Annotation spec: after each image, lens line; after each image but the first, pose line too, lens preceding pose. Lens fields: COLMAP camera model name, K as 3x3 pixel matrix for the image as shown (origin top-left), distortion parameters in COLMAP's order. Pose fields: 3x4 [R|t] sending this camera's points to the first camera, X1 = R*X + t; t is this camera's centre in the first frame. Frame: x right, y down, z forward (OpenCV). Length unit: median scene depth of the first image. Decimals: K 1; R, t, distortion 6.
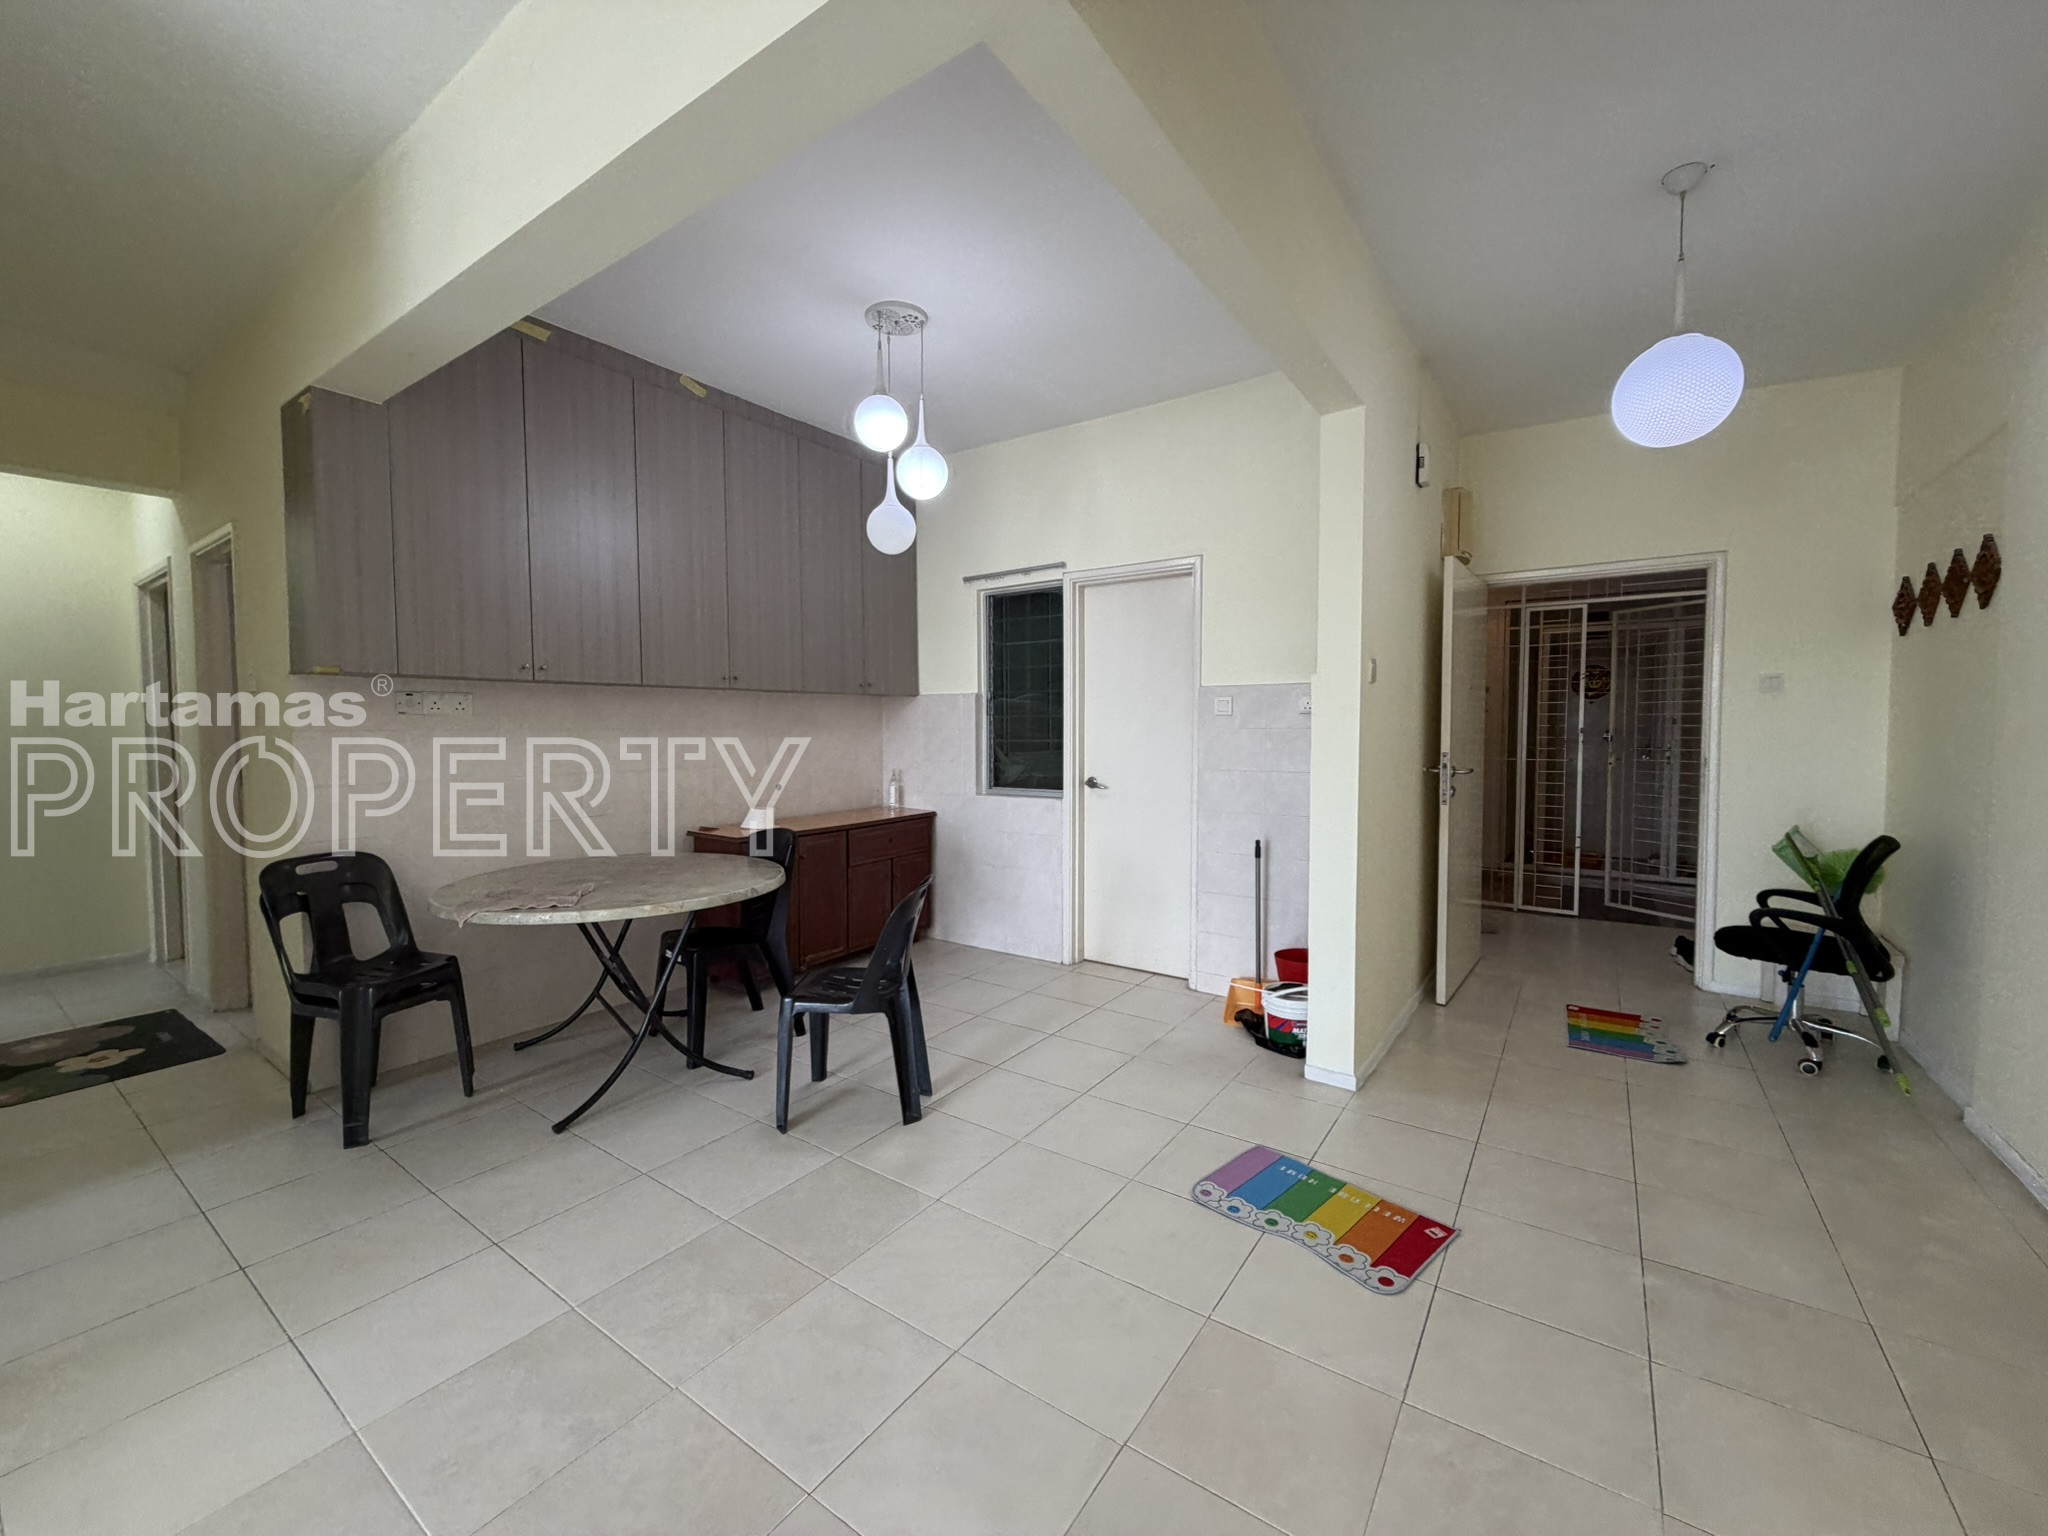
lens RADIAL K [[816.5, 0, 1021.1], [0, 816.5, 759.6], [0, 0, 1]] dist [-0.002308, 0.000556]
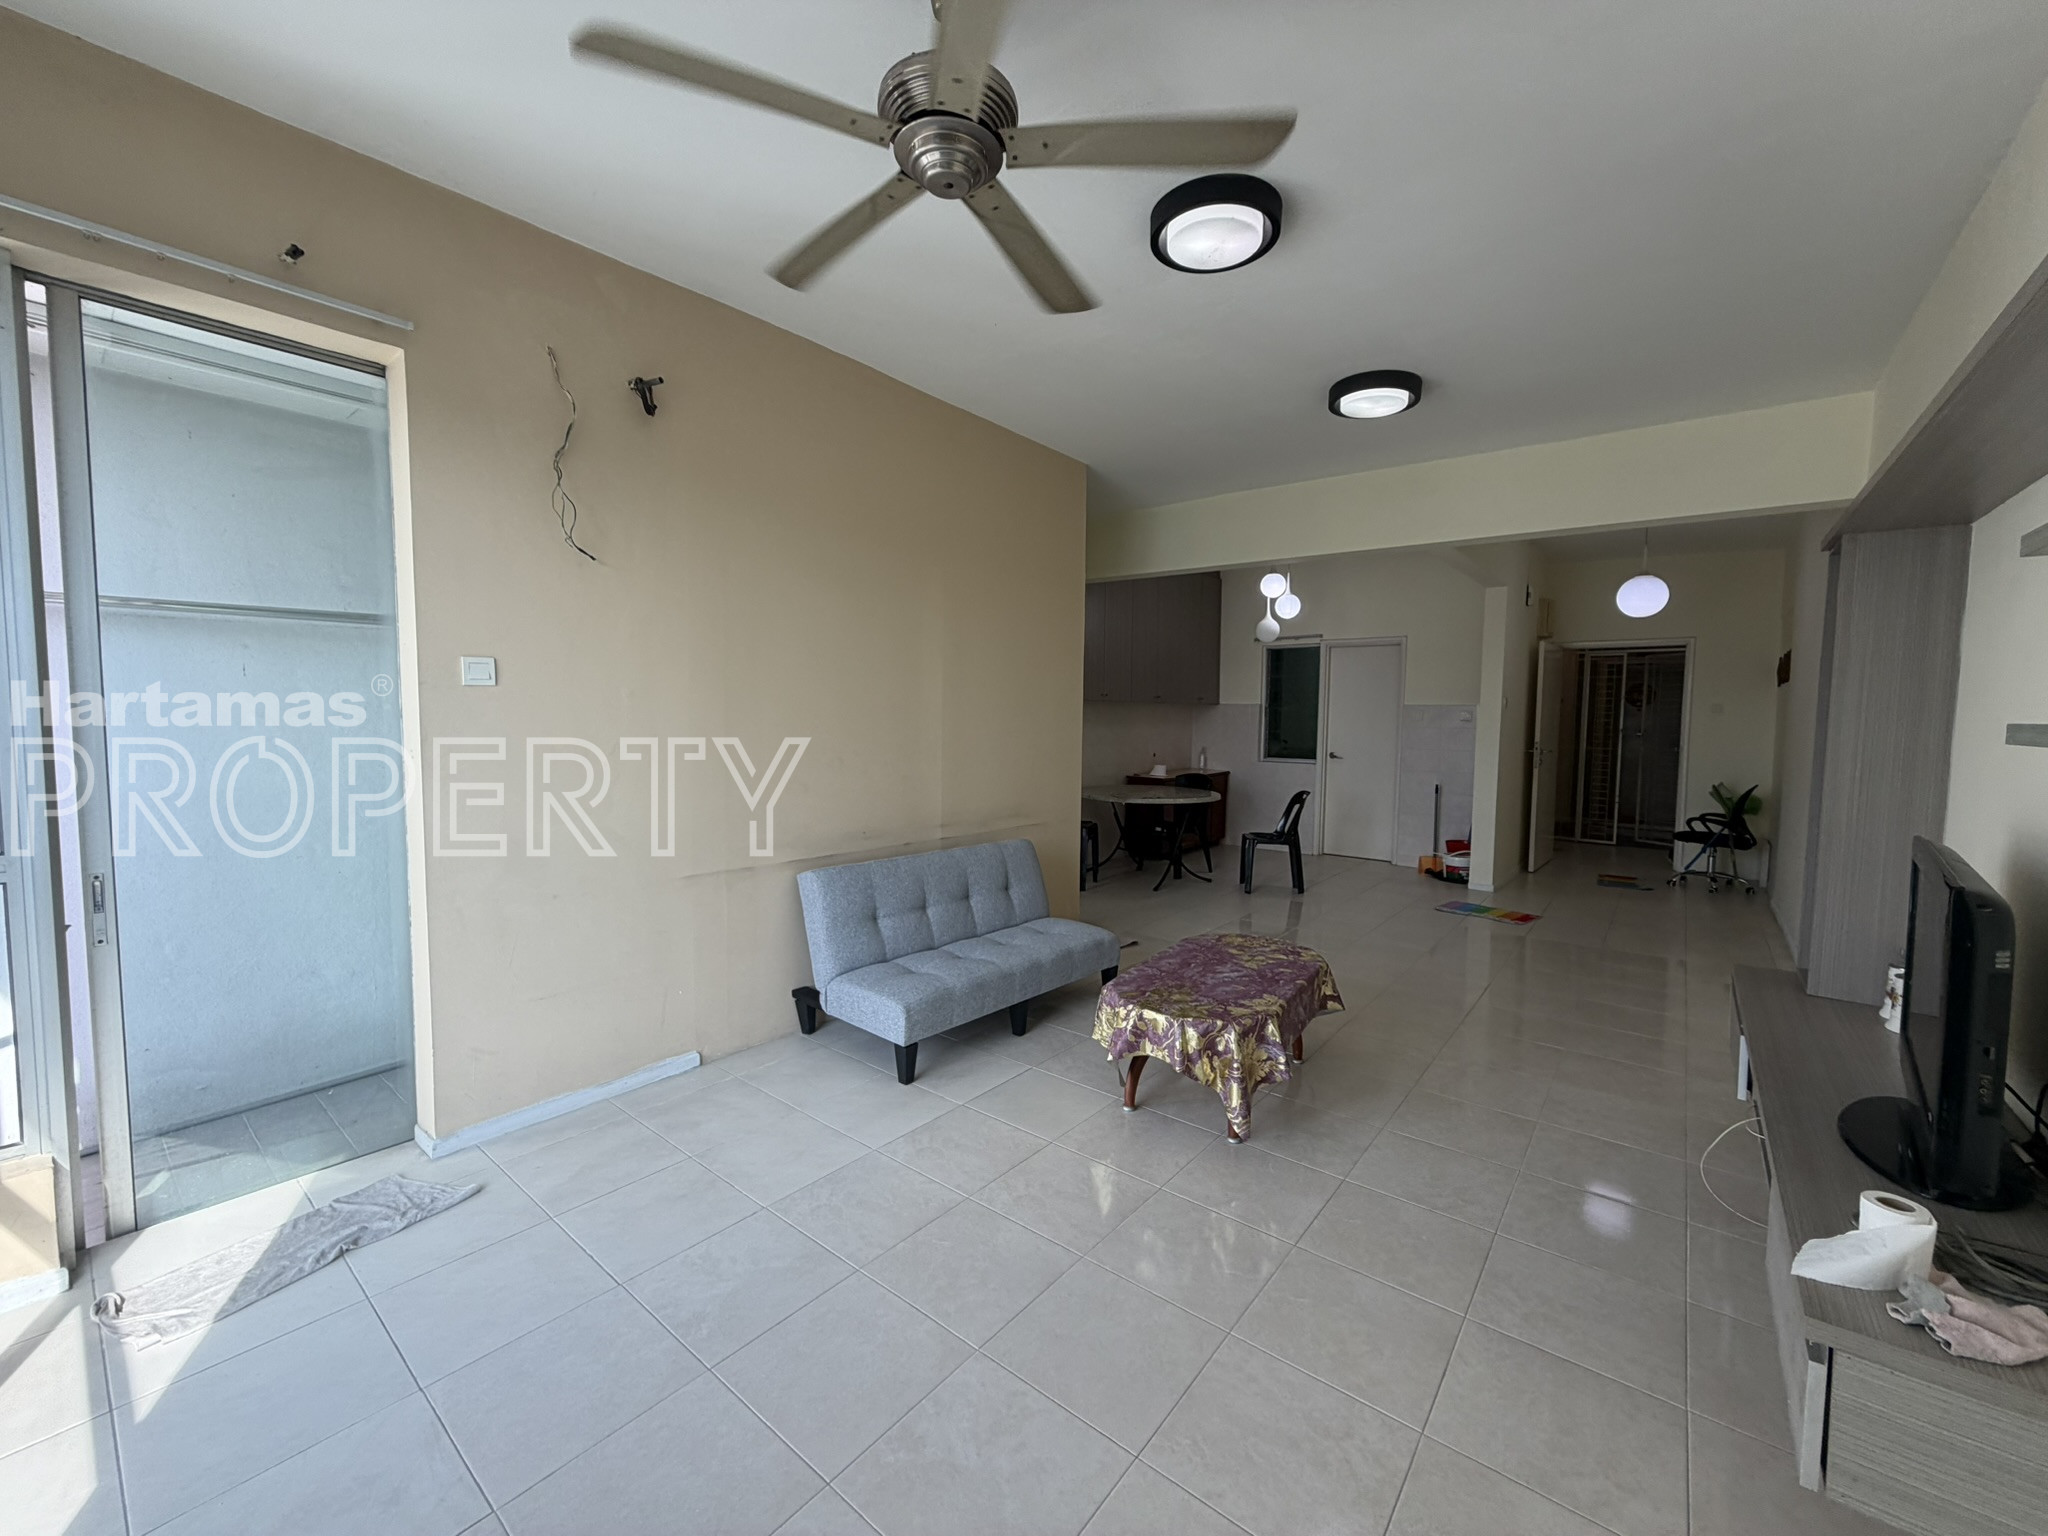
lens RADIAL K [[816.5, 0, 1018.9], [0, 816.5, 755.2], [0, 0, 1]] dist [-0.002308, 0.000556]
pose [[0.997534, 0.020838, -0.067025, -0.576077], [-0.020284, 0.999754, 0.008938, 0.030246], [0.067195, -0.007556, 0.997711, -1.014149]]
